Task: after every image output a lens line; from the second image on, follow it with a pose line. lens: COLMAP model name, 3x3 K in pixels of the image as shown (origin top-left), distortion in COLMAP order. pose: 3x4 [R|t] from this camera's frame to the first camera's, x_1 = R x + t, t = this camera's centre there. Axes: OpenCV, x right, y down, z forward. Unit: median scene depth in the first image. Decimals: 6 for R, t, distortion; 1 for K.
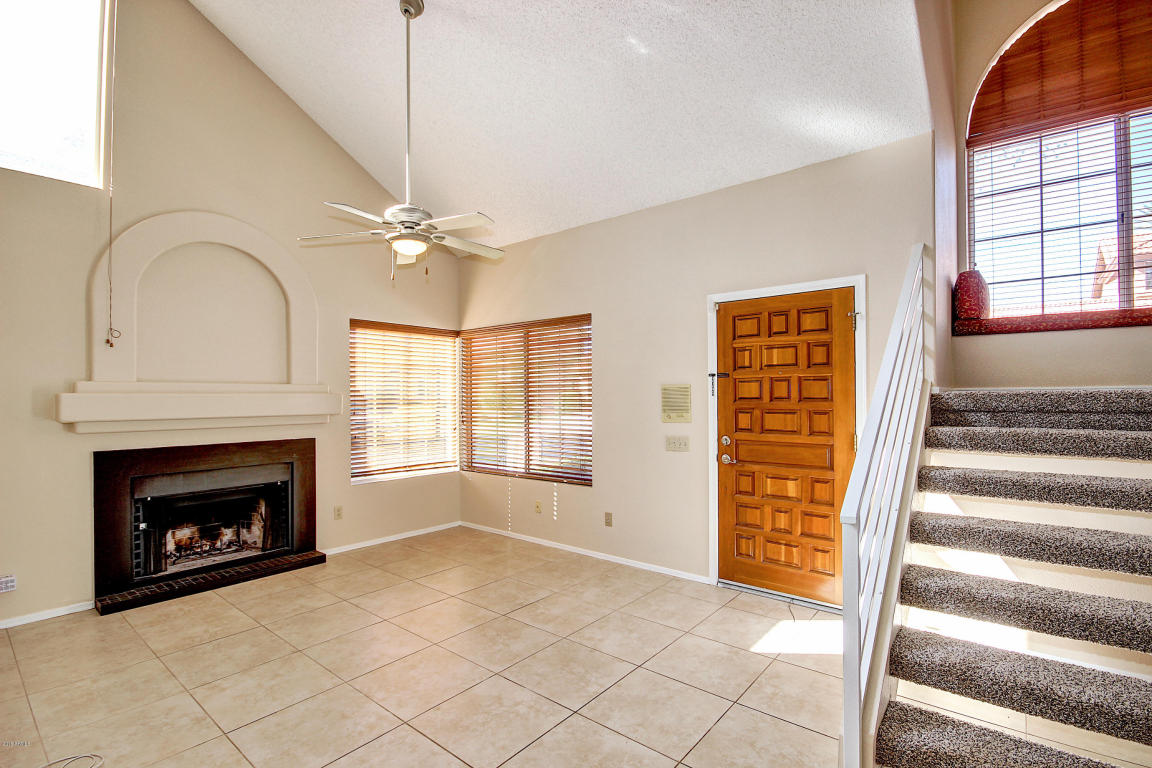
lens RADIAL K [[531.4, 0, 581.7], [0, 531.4, 392.7], [0, 0, 1]] dist [-0.001824, -0.003211]
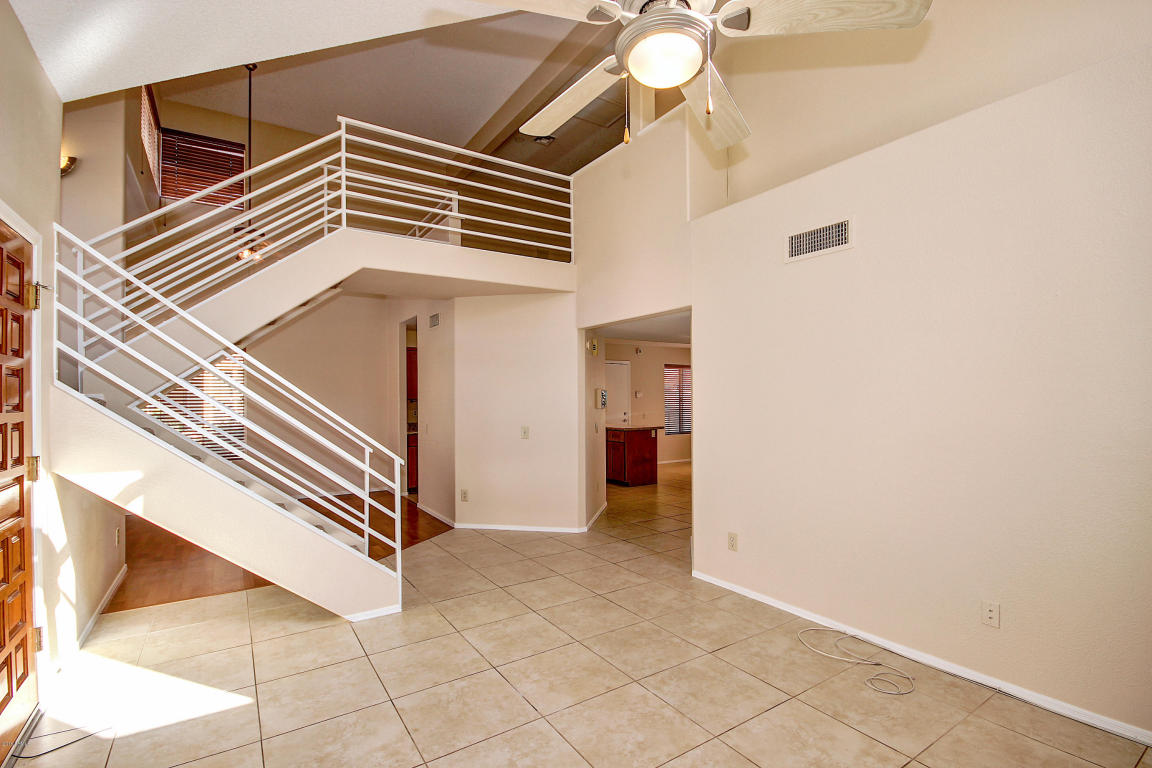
lens RADIAL K [[531.4, 0, 592.0], [0, 531.4, 391.7], [0, 0, 1]] dist [-0.001824, -0.003211]
pose [[-0.960558, 0.015179, 0.277665, -0.347011], [0.008972, 0.999681, -0.023609, 0.014898], [-0.277935, -0.020186, -0.960388, 1.303173]]
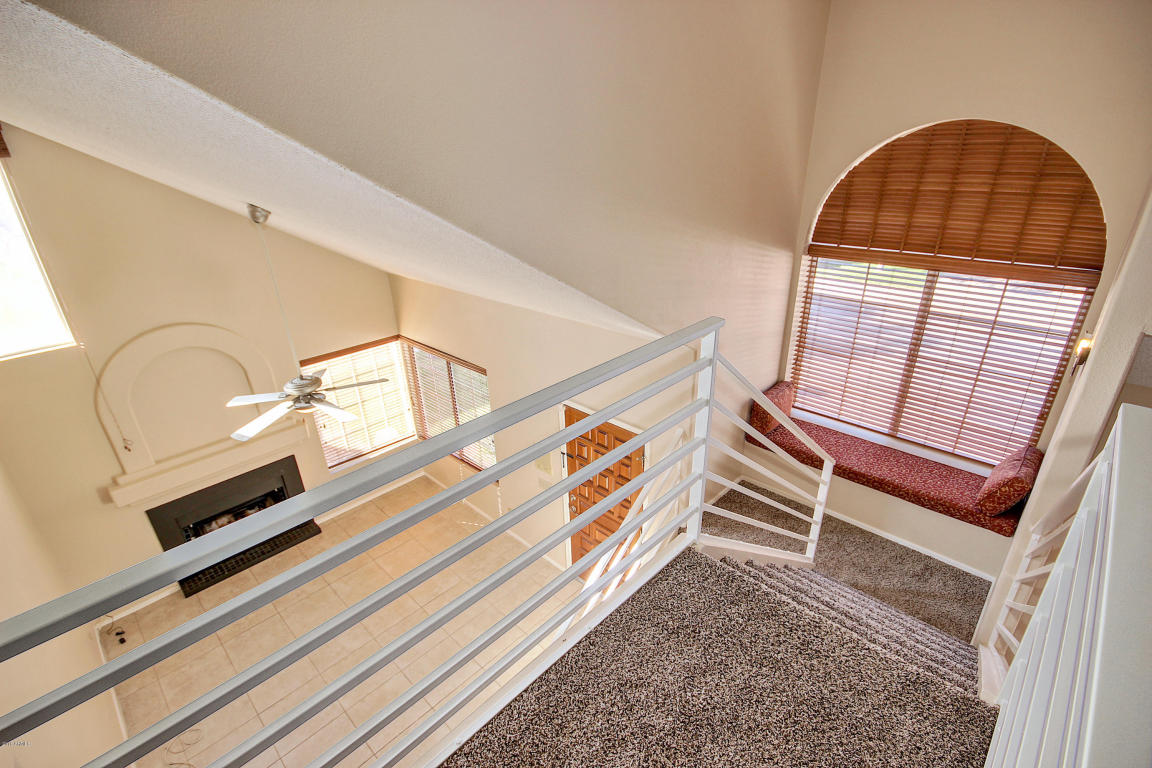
lens RADIAL K [[531.4, 0, 579.3], [0, 531.4, 390.7], [0, 0, 1]] dist [-0.001824, -0.003211]
pose [[0.996336, 0.010204, -0.084920, 0.415261], [0.026973, 0.904710, 0.425172, -0.766013], [0.081167, -0.425905, 0.901120, -0.111633]]
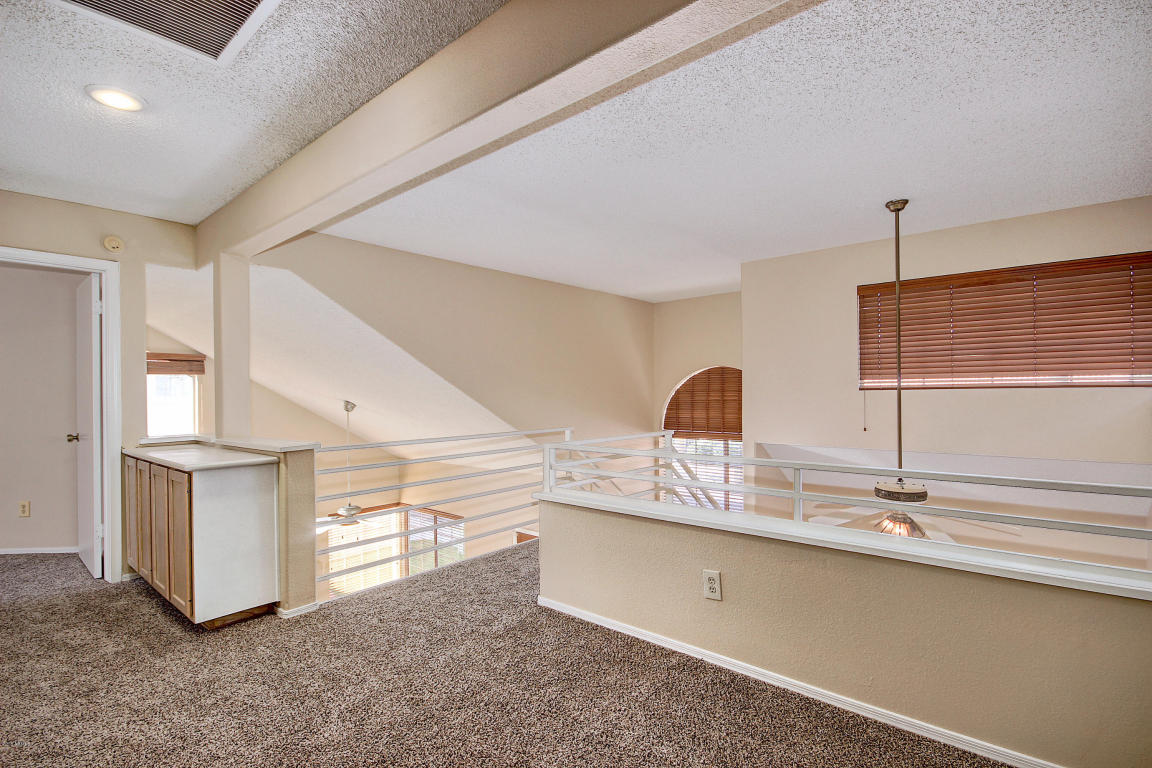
lens RADIAL K [[531.4, 0, 581.4], [0, 531.4, 388.2], [0, 0, 1]] dist [-0.001824, -0.003211]
pose [[0.999705, -0.010180, -0.022074, 0.555550], [0.010255, 0.999942, 0.003286, -0.717062], [0.022039, -0.003511, 0.999751, -0.910384]]
